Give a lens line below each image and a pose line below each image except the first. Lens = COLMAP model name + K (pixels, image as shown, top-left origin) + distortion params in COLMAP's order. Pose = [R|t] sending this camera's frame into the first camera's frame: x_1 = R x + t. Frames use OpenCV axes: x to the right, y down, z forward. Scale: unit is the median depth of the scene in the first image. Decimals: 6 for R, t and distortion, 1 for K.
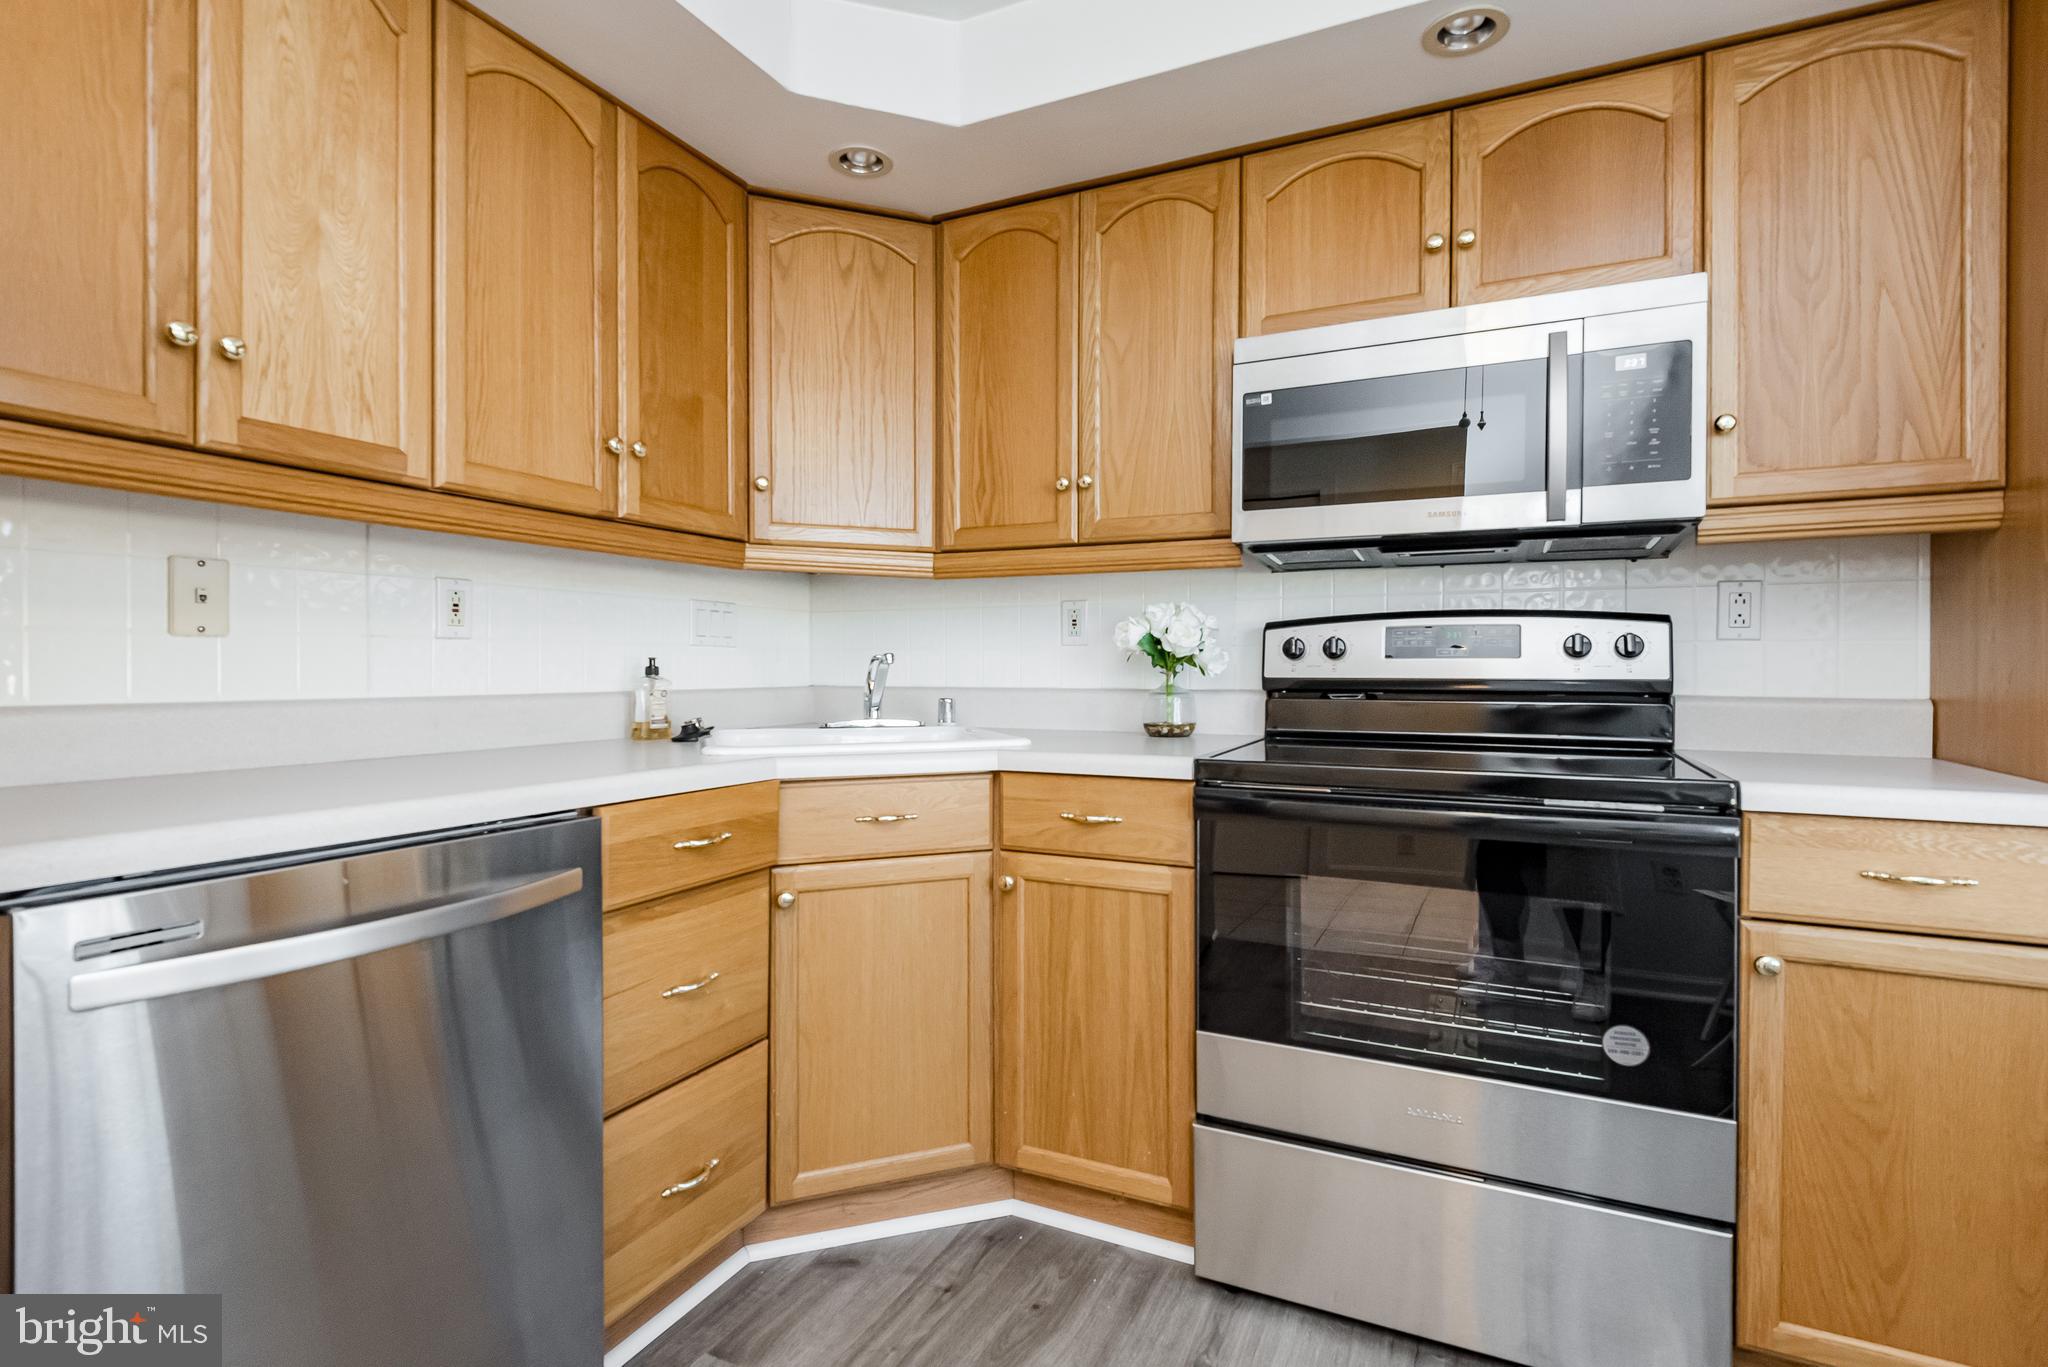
lens RADIAL K [[958.1, 0, 1024.0], [0, 958.1, 682.5], [0, 0, 1]] dist [0.010729, -0.004222]
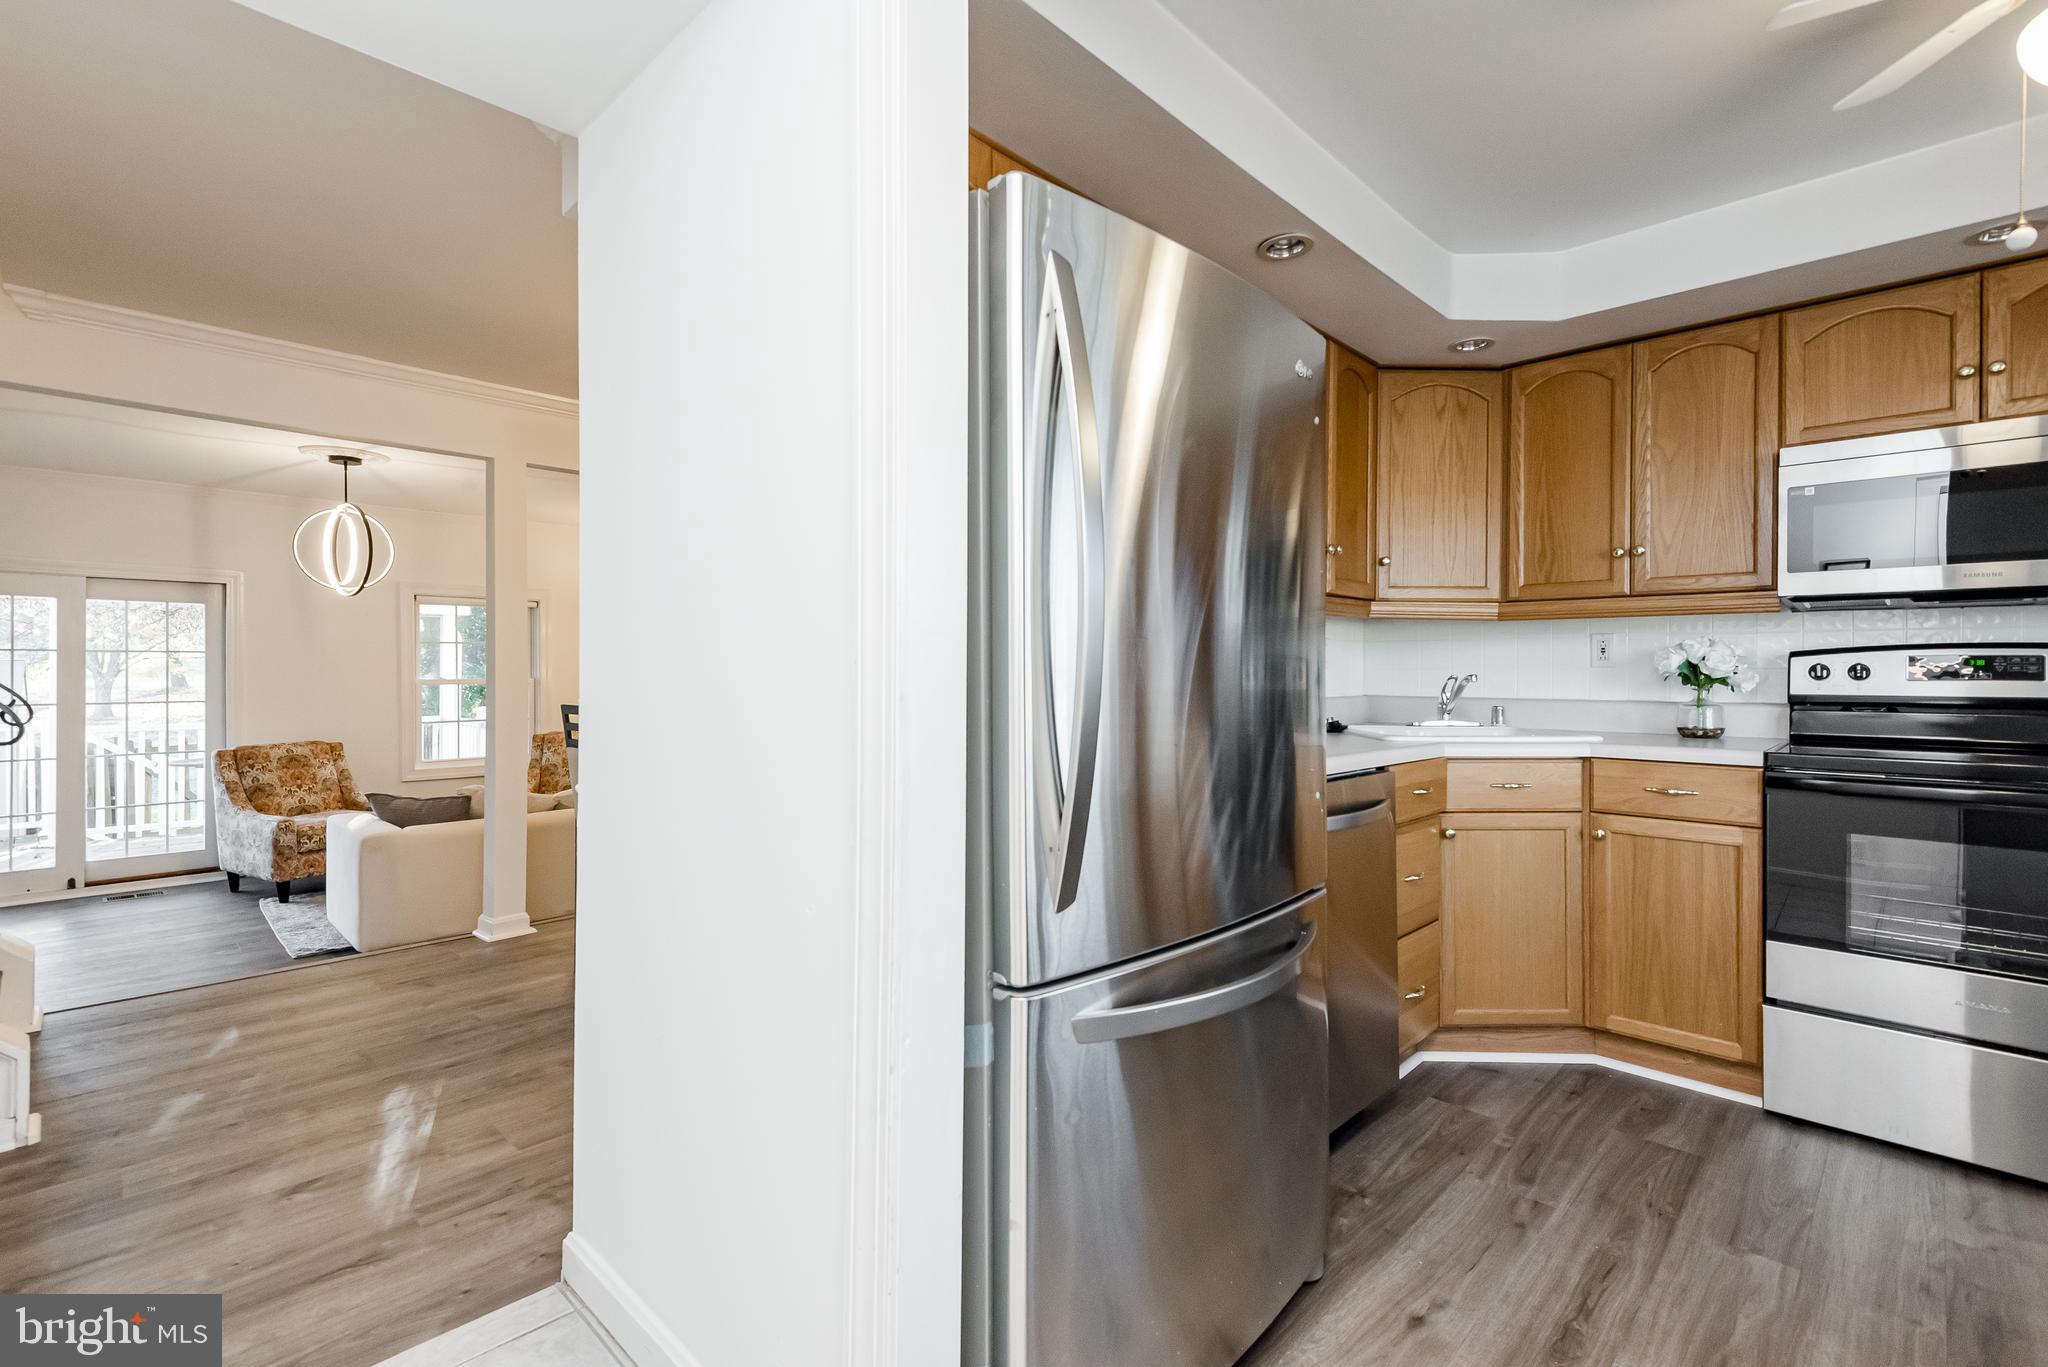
lens RADIAL K [[926.8, 0, 1029.2], [0, 926.8, 675.0], [0, 0, 1]] dist [0.002139, -0.001733]
pose [[0.948180, 0.002392, -0.317724, -0.369928], [-0.006322, 0.999916, -0.011337, -0.011248], [0.317670, 0.012758, 0.948116, -0.586748]]
